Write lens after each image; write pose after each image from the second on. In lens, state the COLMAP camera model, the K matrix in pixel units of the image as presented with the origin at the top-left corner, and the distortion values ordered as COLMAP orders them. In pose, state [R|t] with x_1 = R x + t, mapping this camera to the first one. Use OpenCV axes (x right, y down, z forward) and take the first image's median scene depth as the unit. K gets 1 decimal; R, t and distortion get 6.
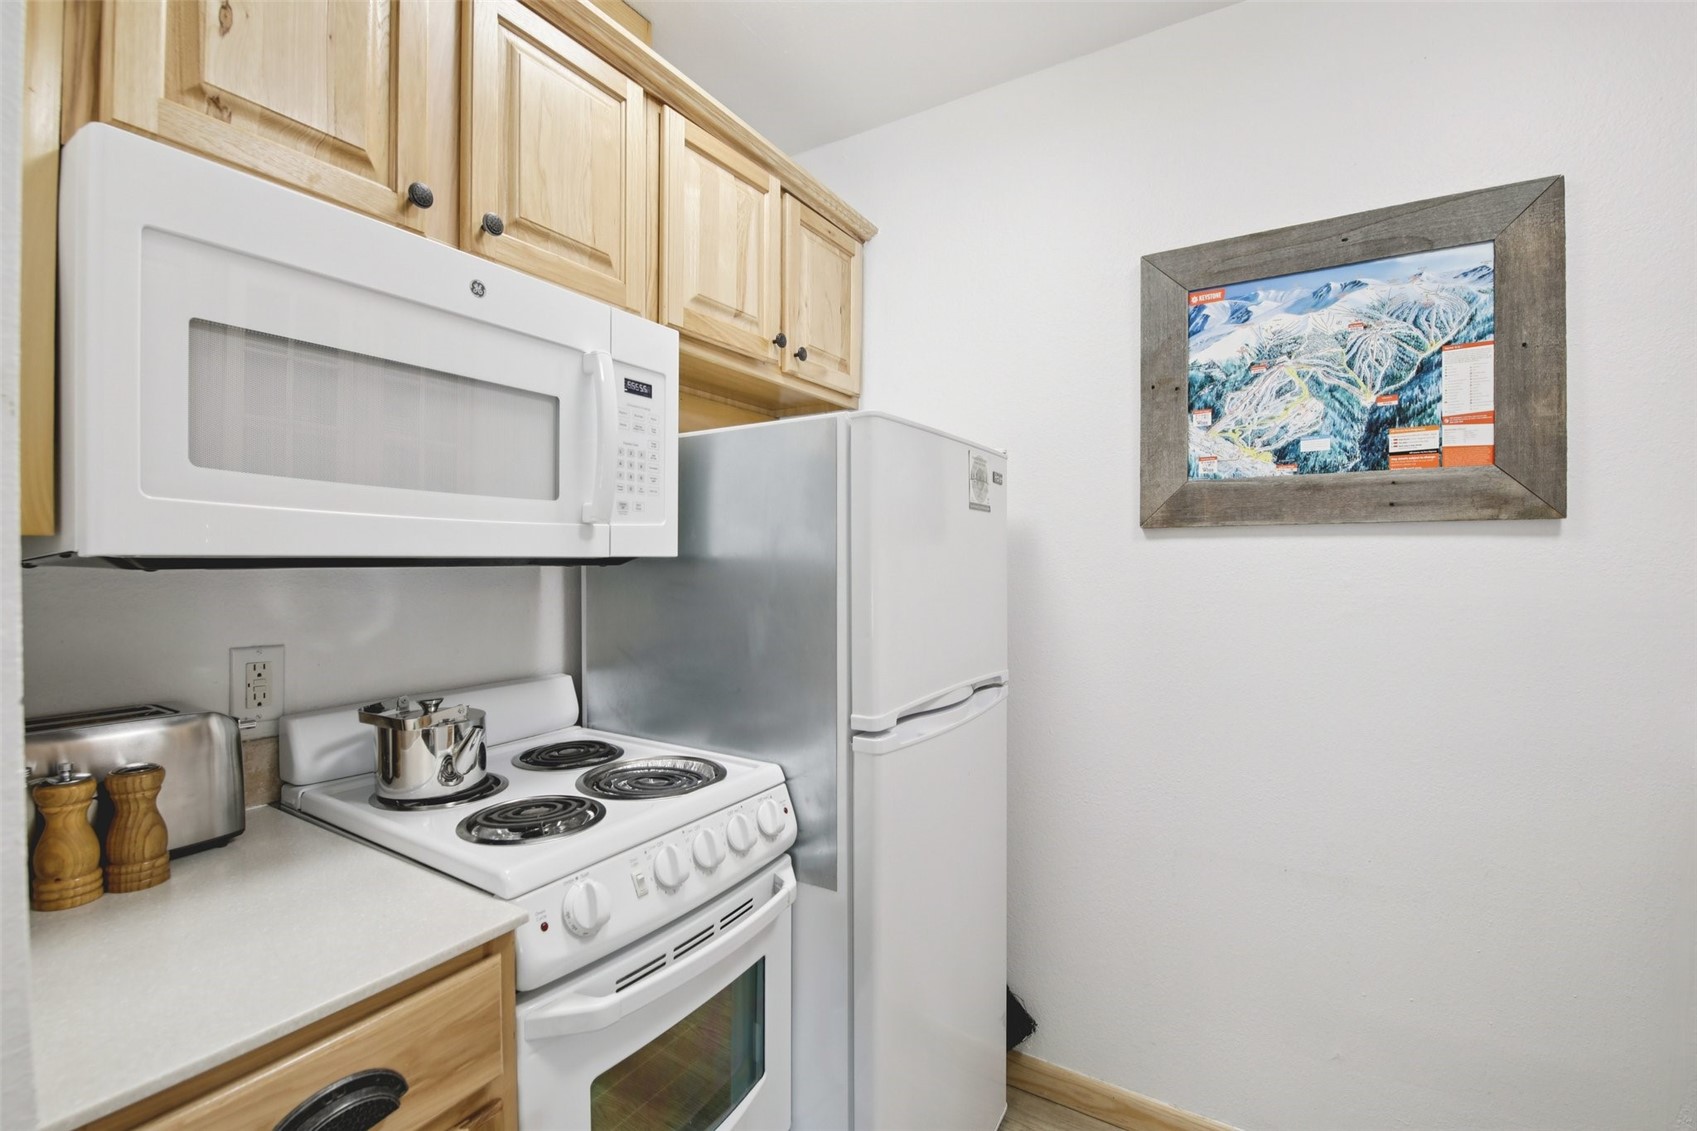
lens RADIAL K [[732.4, 0, 841.7], [0, 732.4, 574.5], [0, 0, 1]] dist [-0.018923, -0.003869]
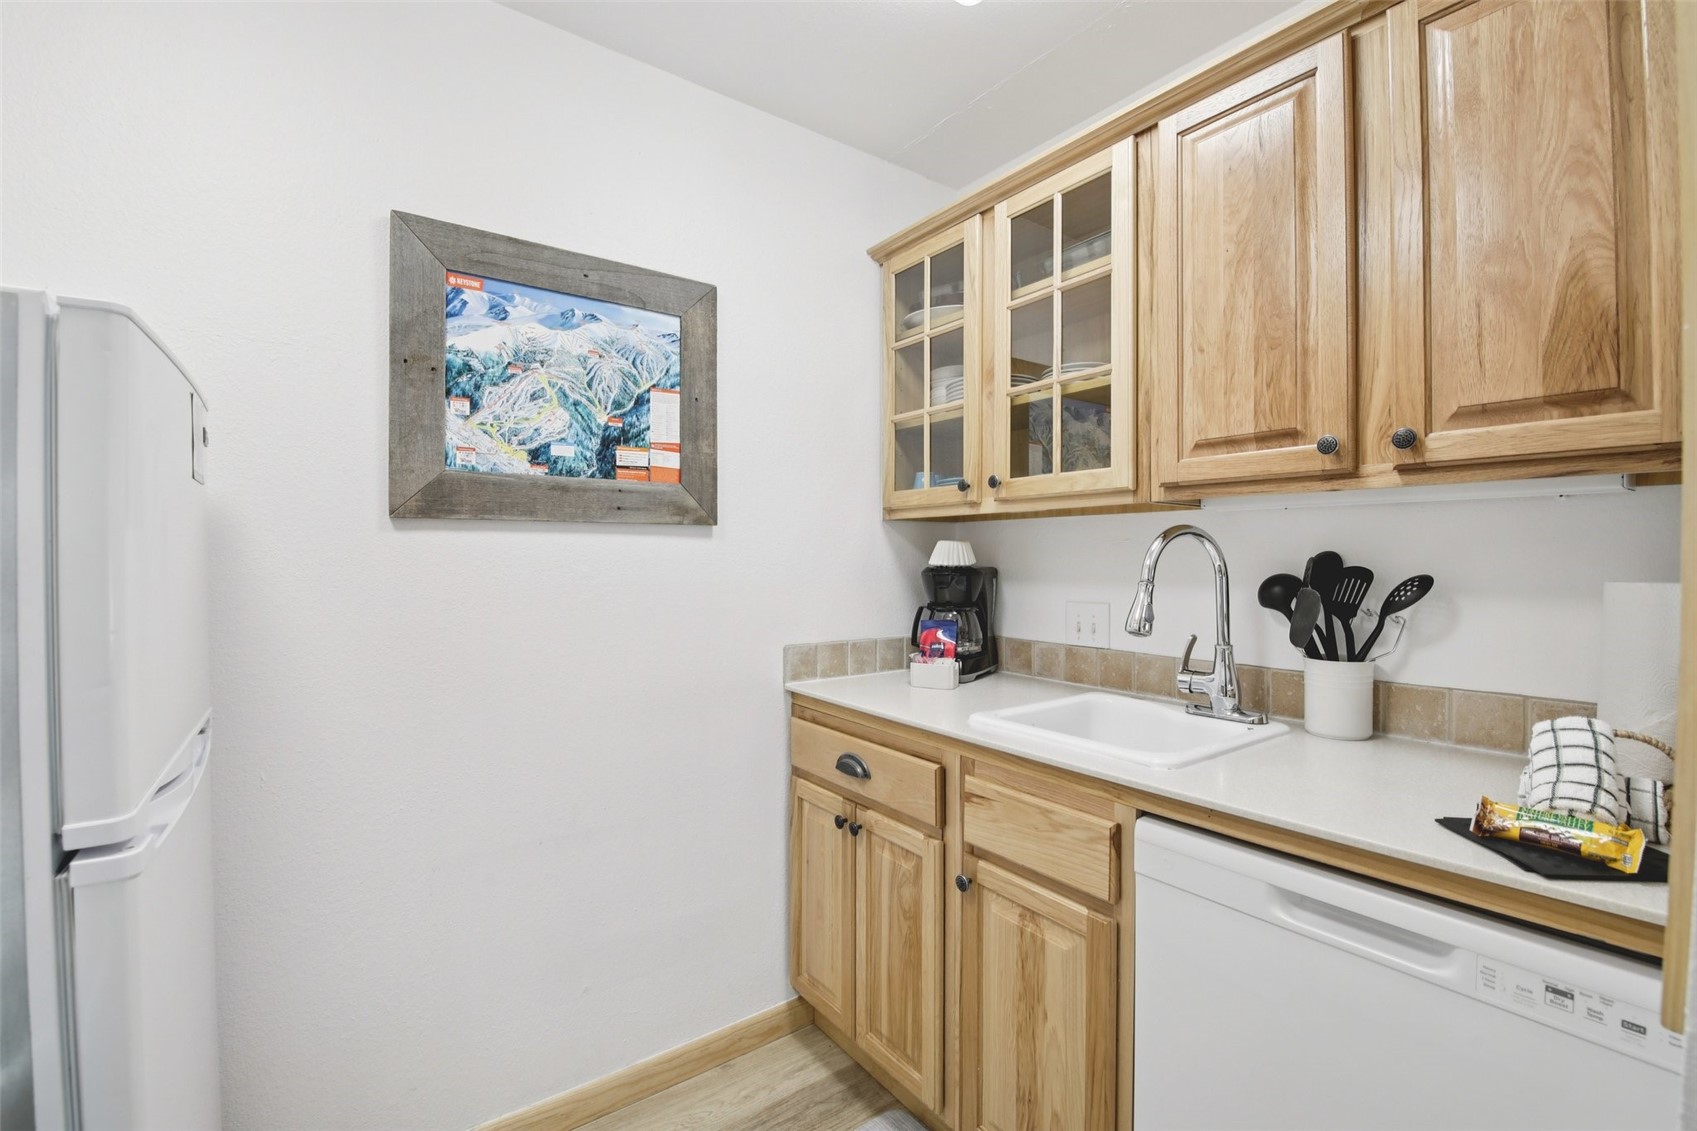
lens RADIAL K [[732.4, 0, 839.2], [0, 732.4, 563.8], [0, 0, 1]] dist [-0.018923, -0.003869]
pose [[0.365269, -0.012278, 0.930821, -0.233631], [0.012894, 0.999884, 0.008129, -0.008450], [-0.930813, 0.009032, 0.365385, 0.196576]]
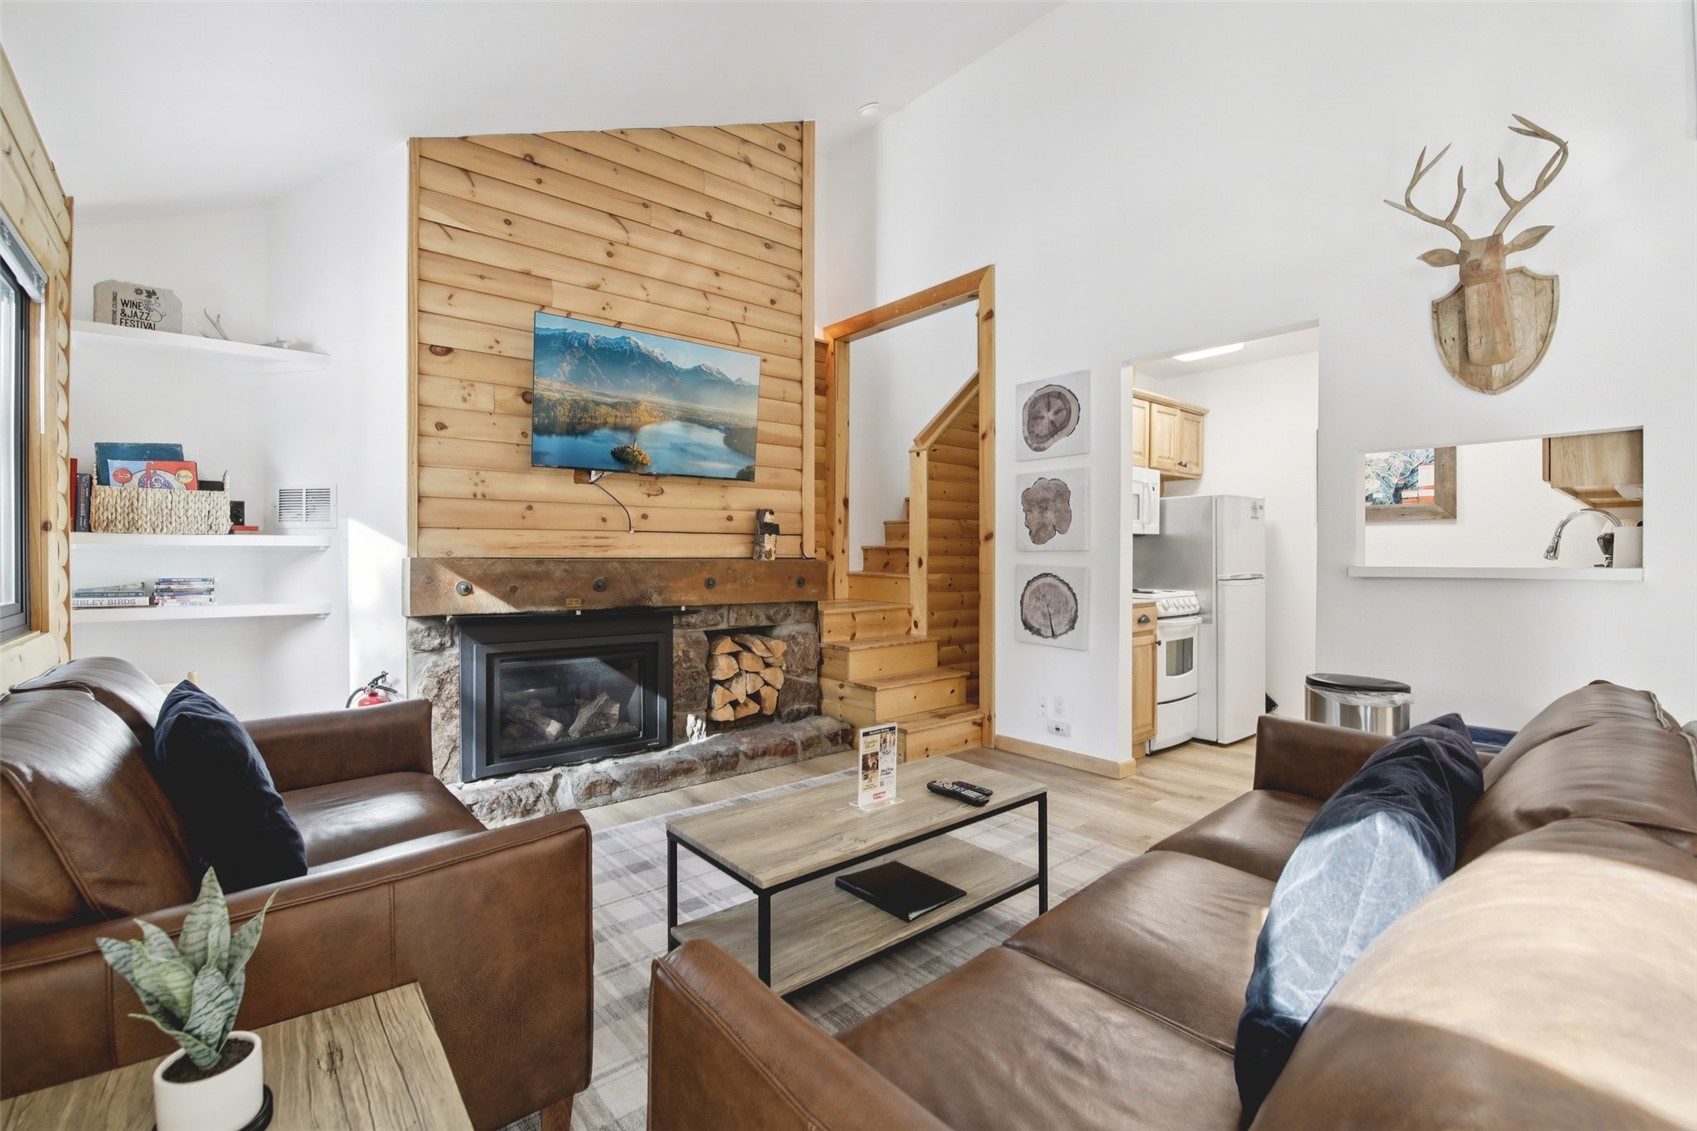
lens RADIAL K [[732.4, 0, 844.4], [0, 732.4, 562.8], [0, 0, 1]] dist [-0.018923, -0.003869]
pose [[0.955787, -0.003786, -0.294037, -0.582311], [0.002782, 0.999989, -0.003831, 0.107445], [0.294048, 0.002844, 0.955786, -2.516079]]
